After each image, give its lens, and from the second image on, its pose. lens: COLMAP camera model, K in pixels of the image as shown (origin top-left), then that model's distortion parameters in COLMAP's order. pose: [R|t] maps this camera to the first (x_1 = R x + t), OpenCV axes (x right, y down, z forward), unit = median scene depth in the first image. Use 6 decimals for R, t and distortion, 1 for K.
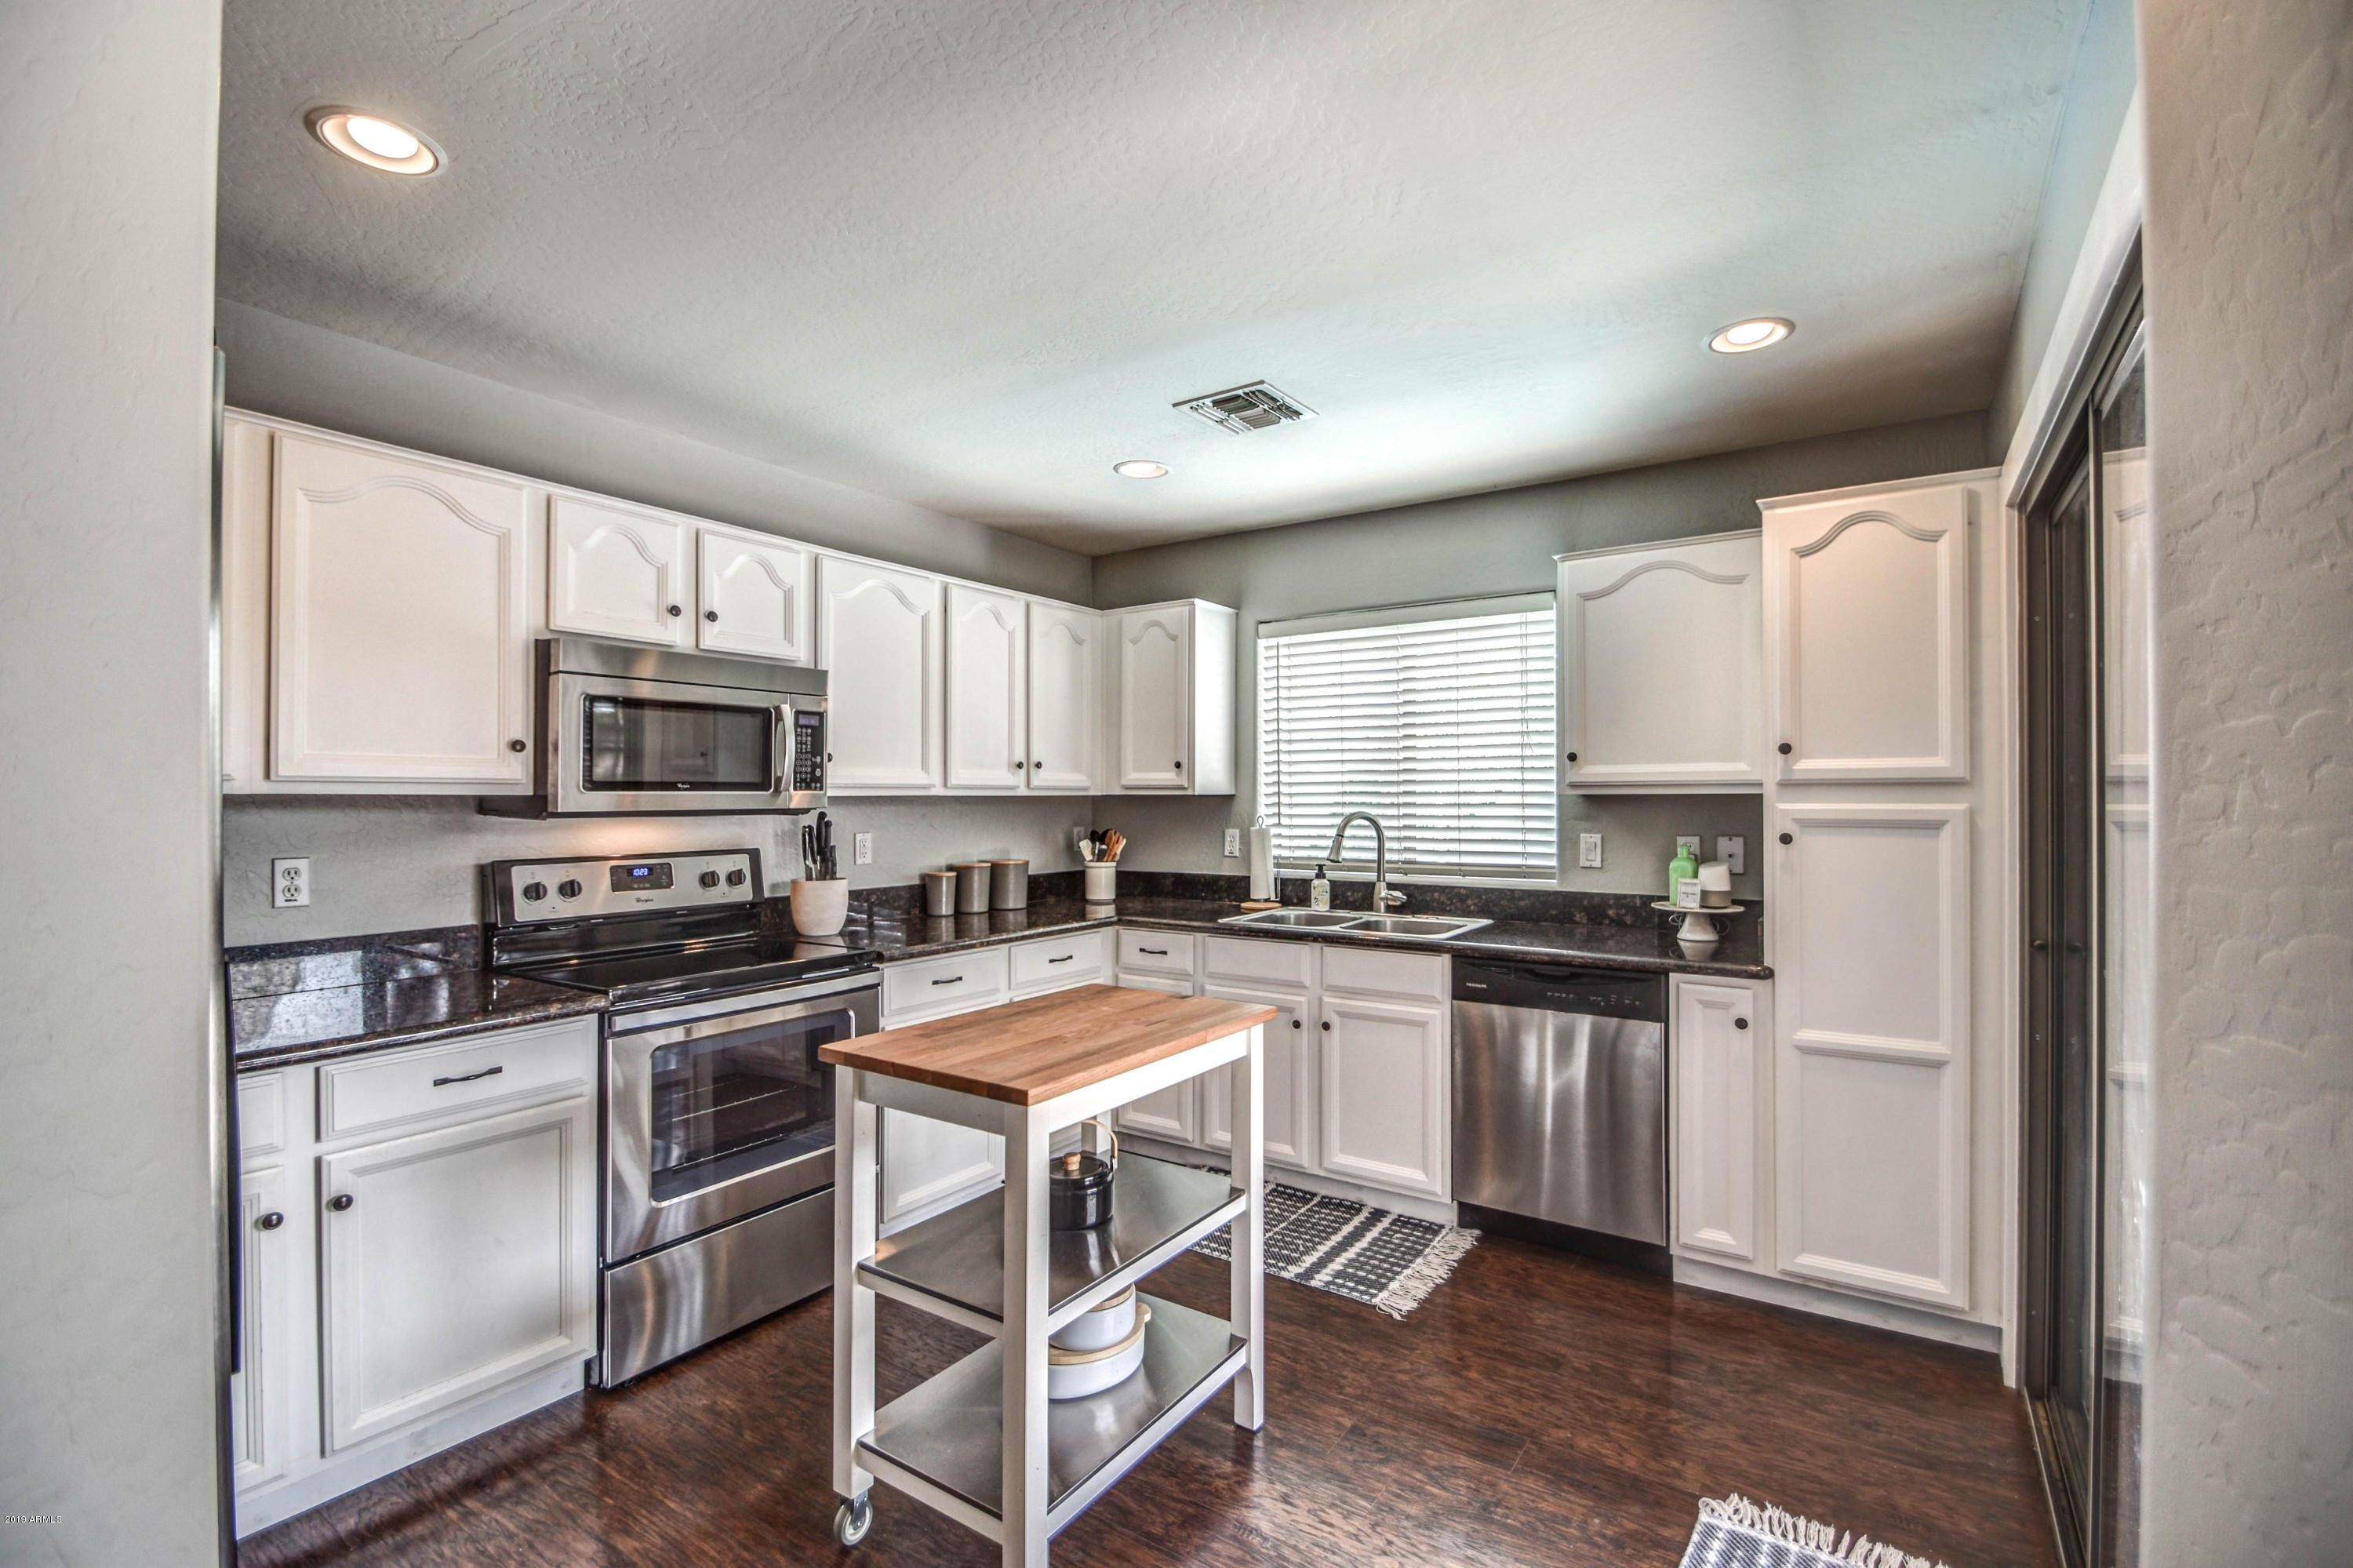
lens RADIAL K [[1005.2, 0, 1229.8], [0, 1005.2, 788.3], [0, 0, 1]] dist [0.001310, 0.000033]
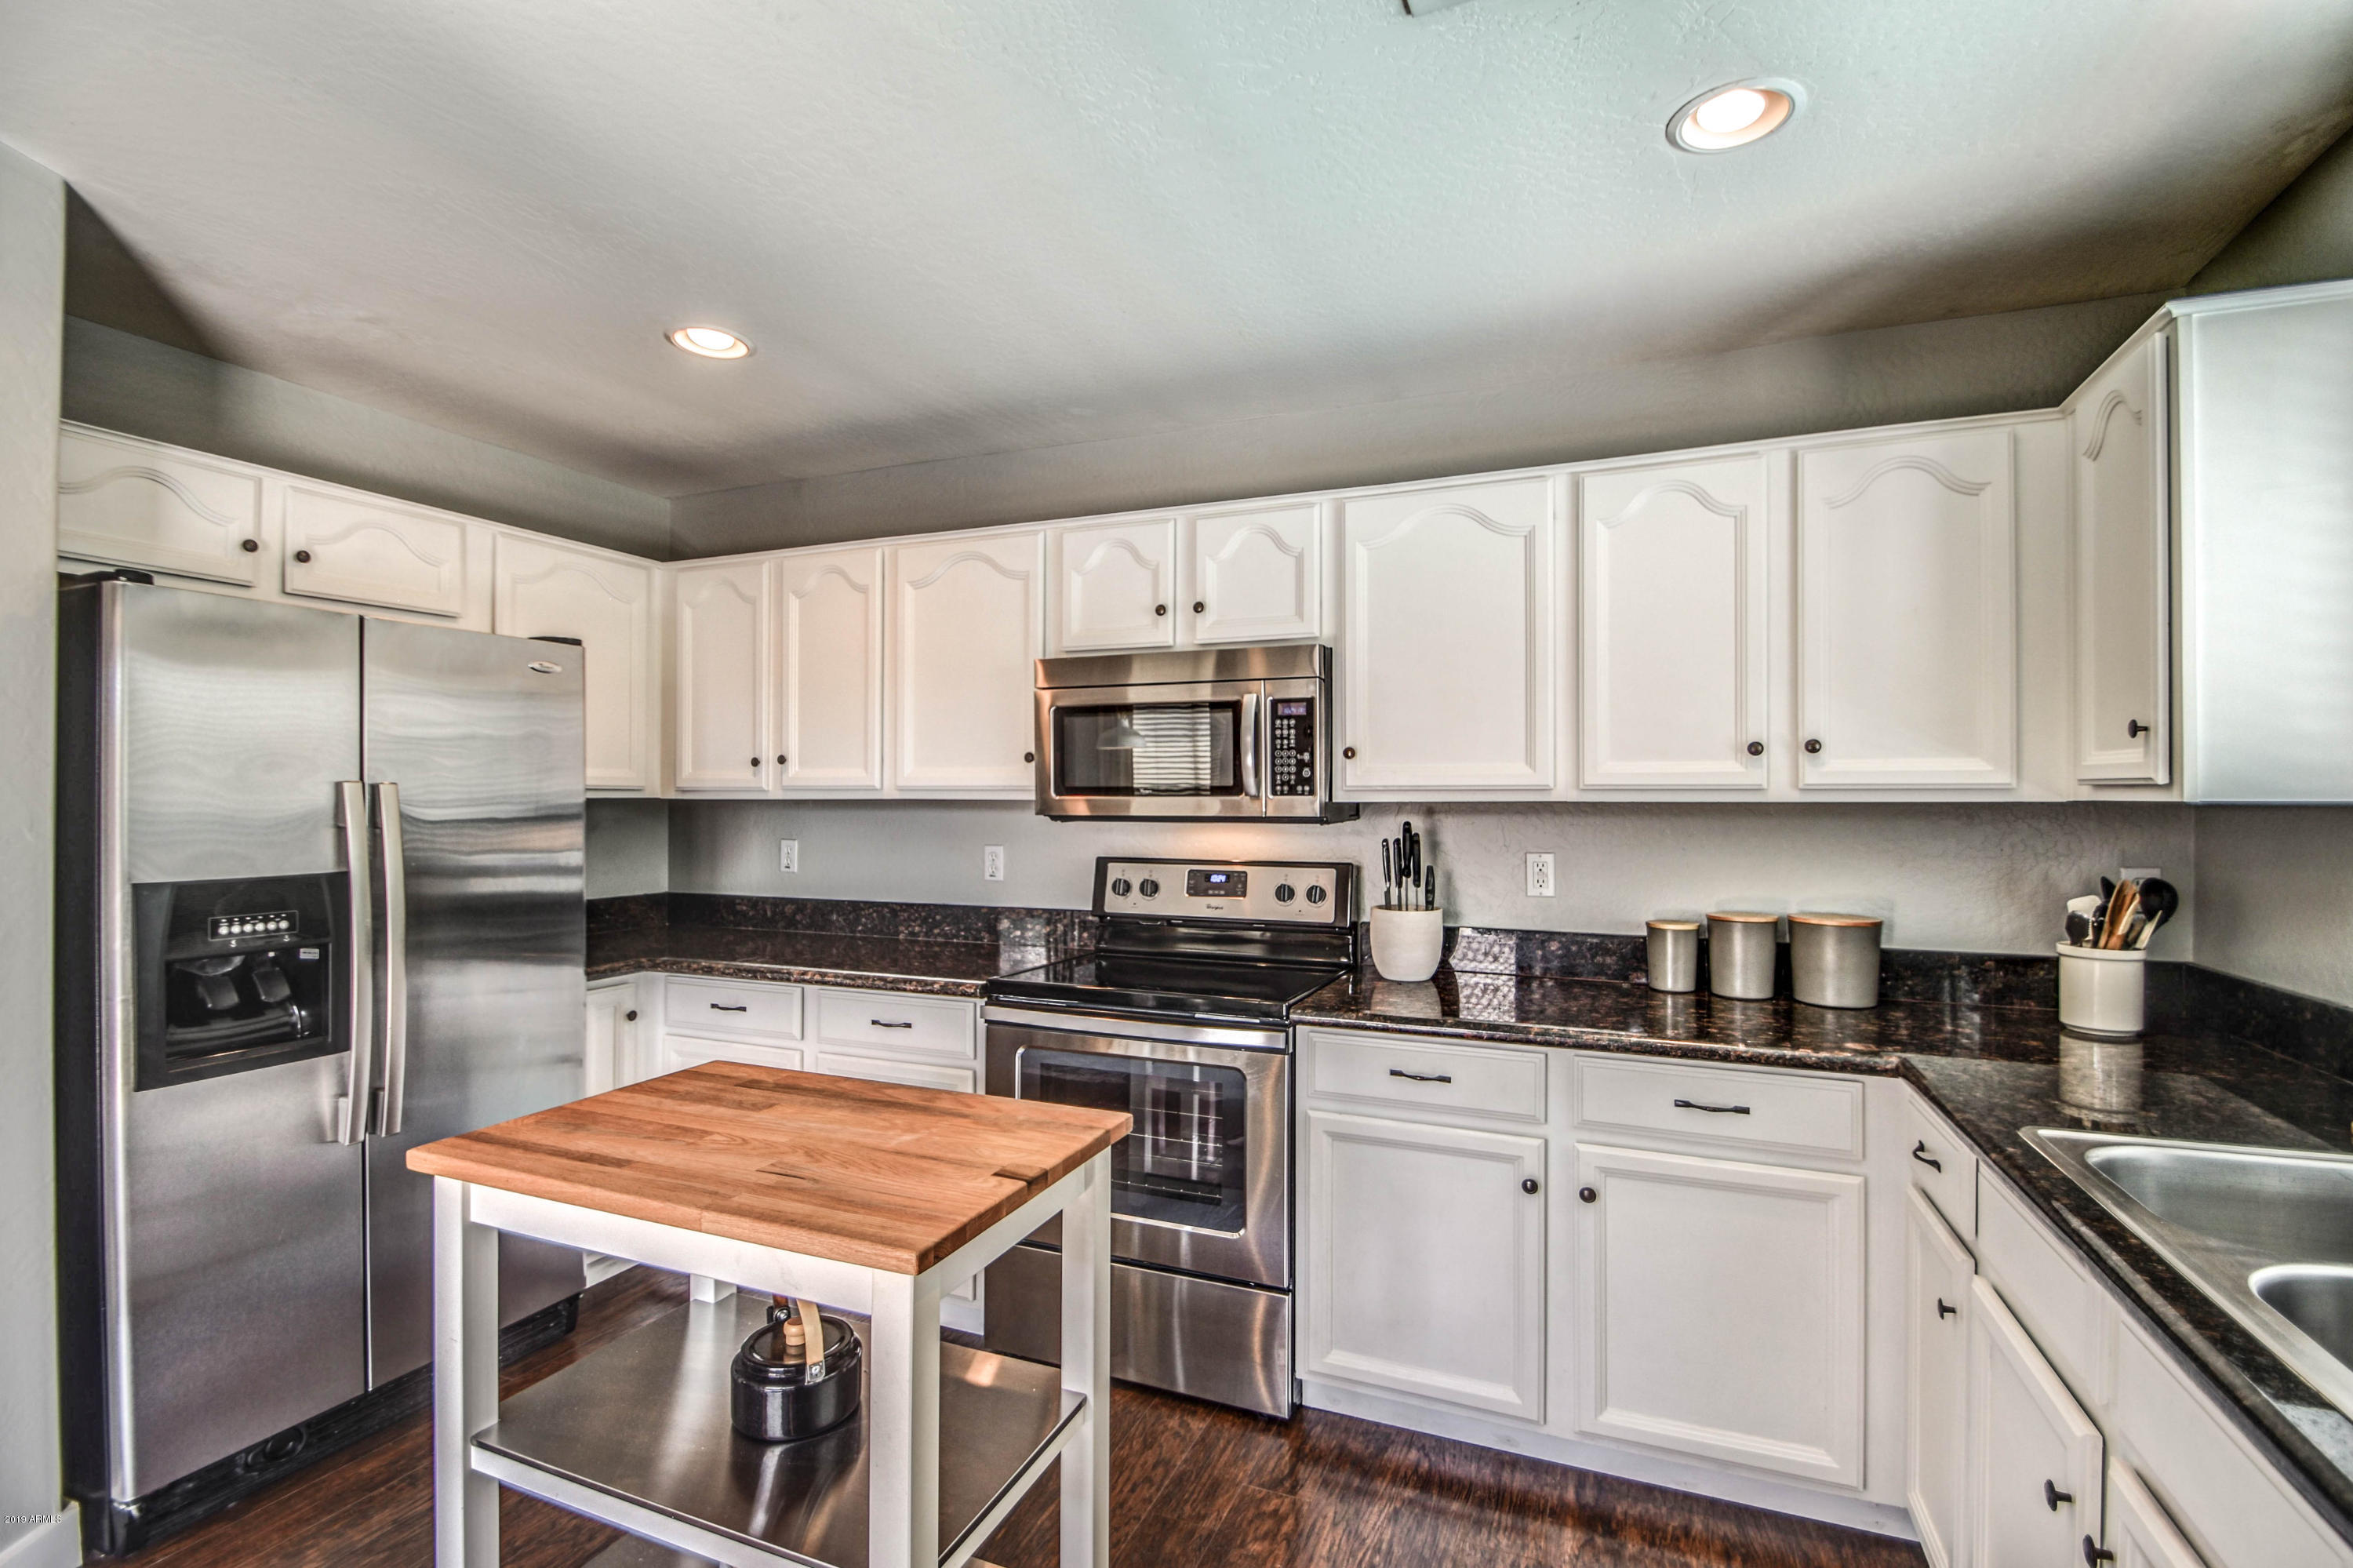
lens RADIAL K [[1046.4, 0, 1176.5], [0, 1046.4, 784.0], [0, 0, 1]] dist [0.003256, -0.012136]
pose [[0.182609, -0.012665, -0.983104, 0.312876], [0.005619, 0.999914, -0.011838, 0.002252], [0.983170, -0.003363, 0.182665, 0.584592]]
